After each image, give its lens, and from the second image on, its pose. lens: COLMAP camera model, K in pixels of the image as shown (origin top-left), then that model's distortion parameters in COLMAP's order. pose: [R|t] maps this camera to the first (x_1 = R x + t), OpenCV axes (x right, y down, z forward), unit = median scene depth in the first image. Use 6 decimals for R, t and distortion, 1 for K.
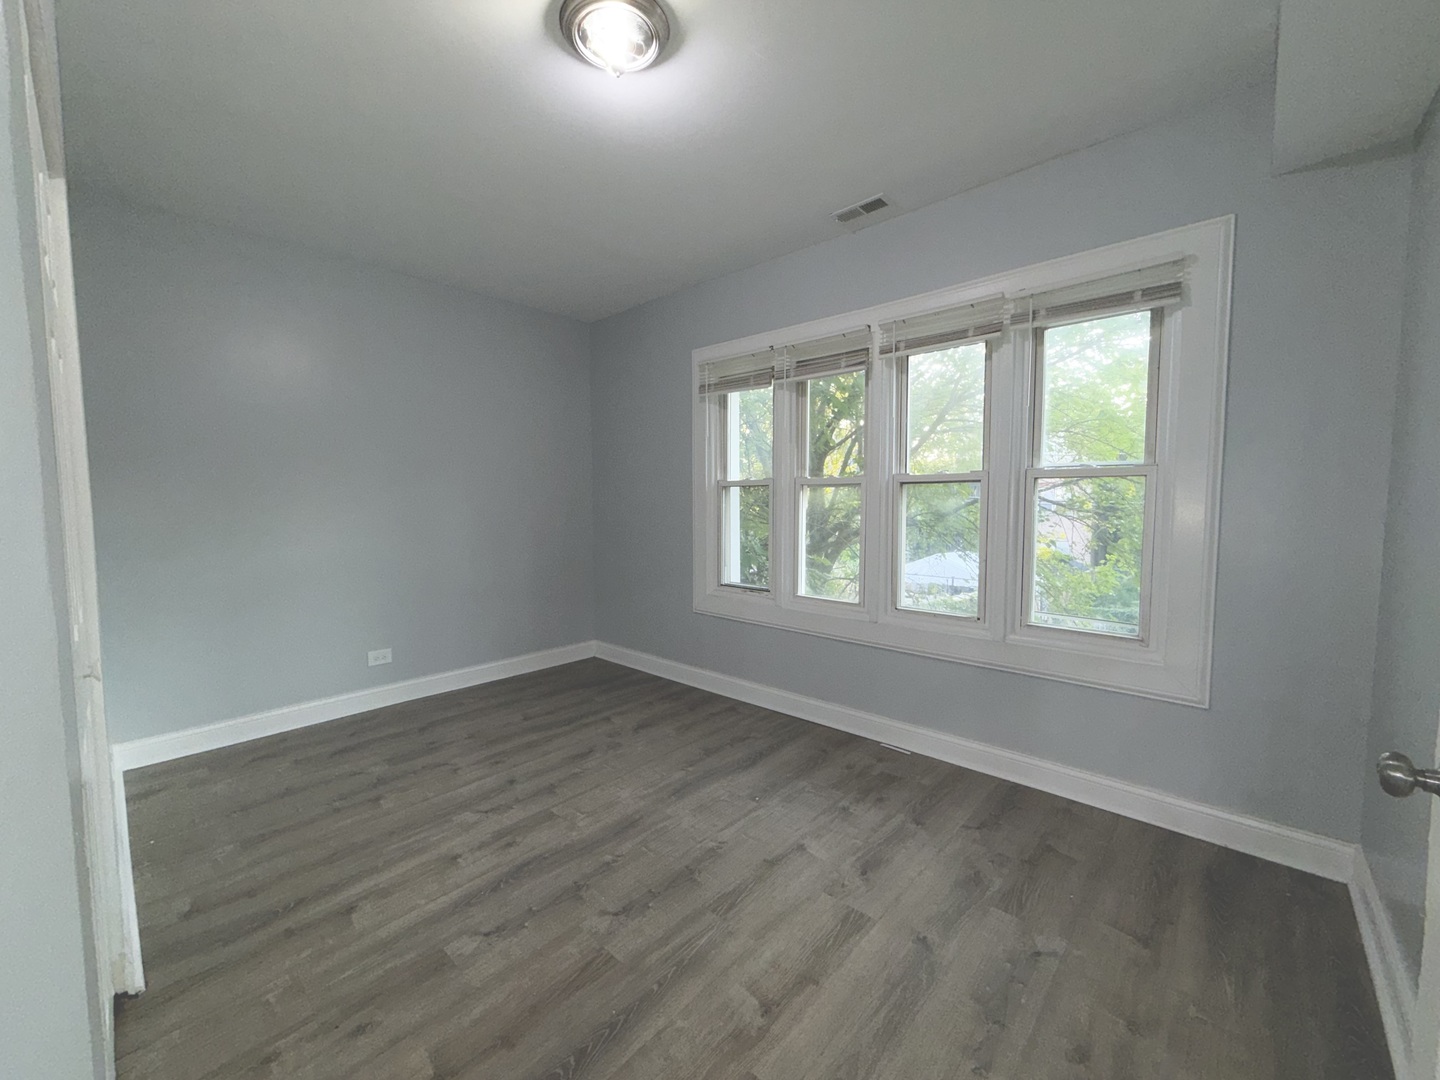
lens RADIAL K [[570.6, 0, 720.0], [0, 570.6, 540.0], [0, 0, 1]] dist [-0.000303, -0.000083]
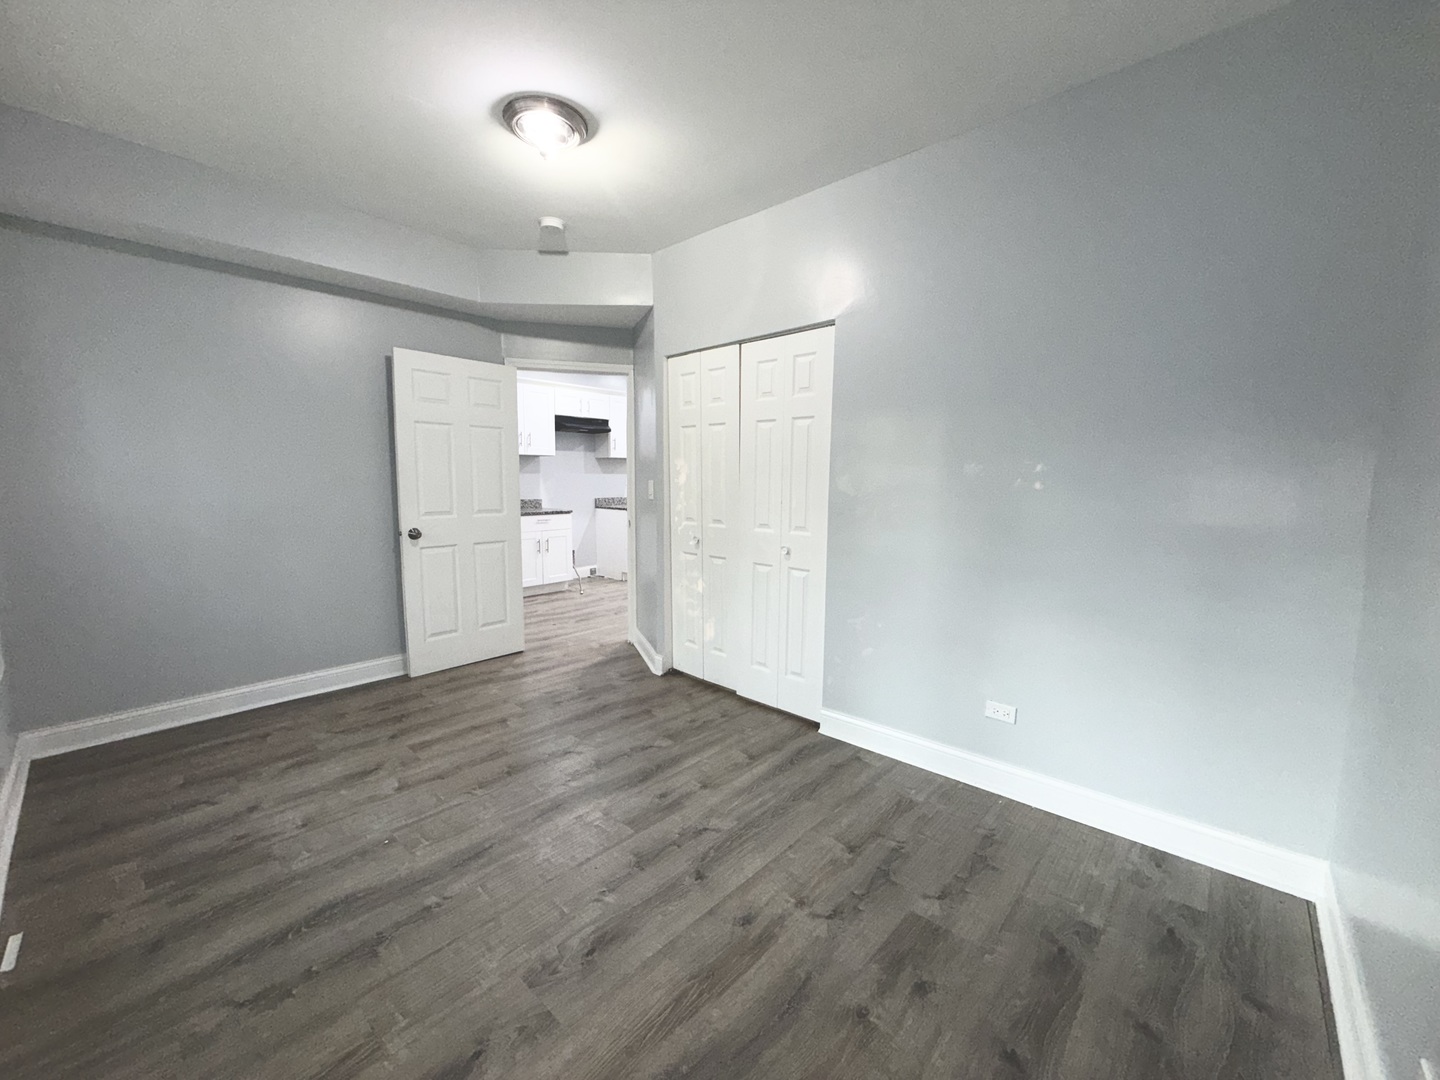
lens RADIAL K [[570.6, 0, 720.0], [0, 570.6, 540.0], [0, 0, 1]] dist [-0.000303, -0.000083]
pose [[-0.999973, -0.002056, -0.007071, -0.428971], [-0.003287, 0.983894, 0.178725, -0.130973], [0.006589, 0.178744, -0.983874, 1.813965]]
